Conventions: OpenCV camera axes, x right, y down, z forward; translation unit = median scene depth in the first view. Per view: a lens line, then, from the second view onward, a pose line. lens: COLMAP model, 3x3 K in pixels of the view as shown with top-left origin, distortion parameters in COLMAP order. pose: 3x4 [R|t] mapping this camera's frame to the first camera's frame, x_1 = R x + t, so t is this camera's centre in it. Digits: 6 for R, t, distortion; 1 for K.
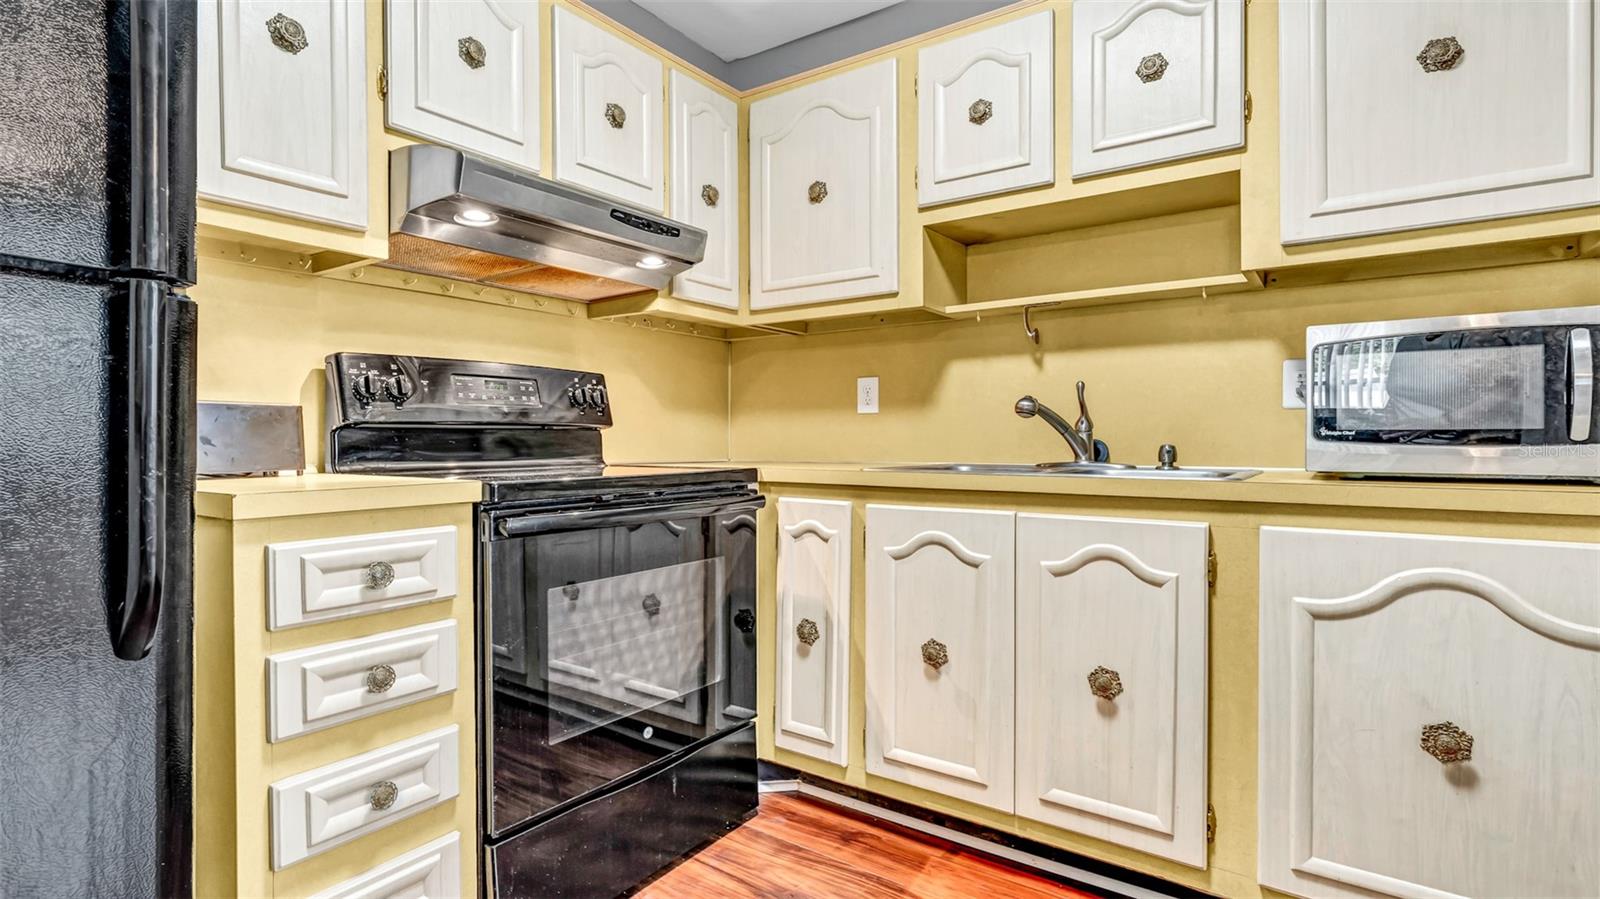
lens RADIAL K [[770.8, 0, 803.5], [0, 770.8, 449.0], [0, 0, 1]] dist [-0.000728, 0.000126]
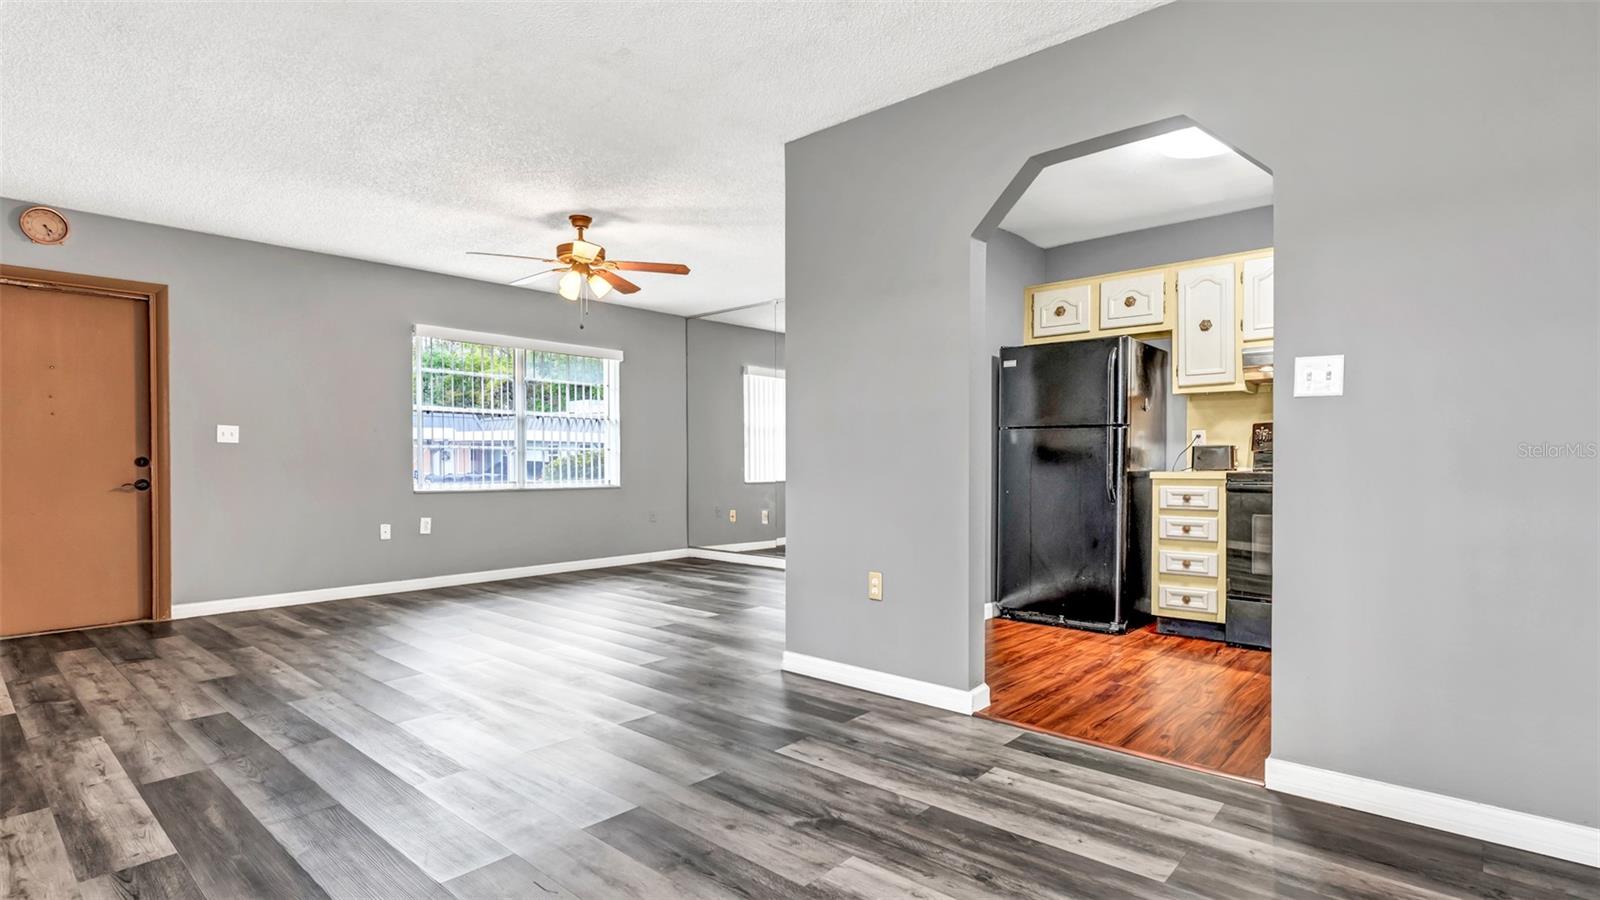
lens RADIAL K [[760.2, 0, 798.5], [0, 760.2, 459.4], [0, 0, 1]] dist [-0.002689, -0.000259]
pose [[-0.122628, -0.001297, -0.992452, 2.023225], [-0.007846, 0.999969, -0.000337, 0.006761], [0.992422, 0.007746, -0.122634, -0.185372]]
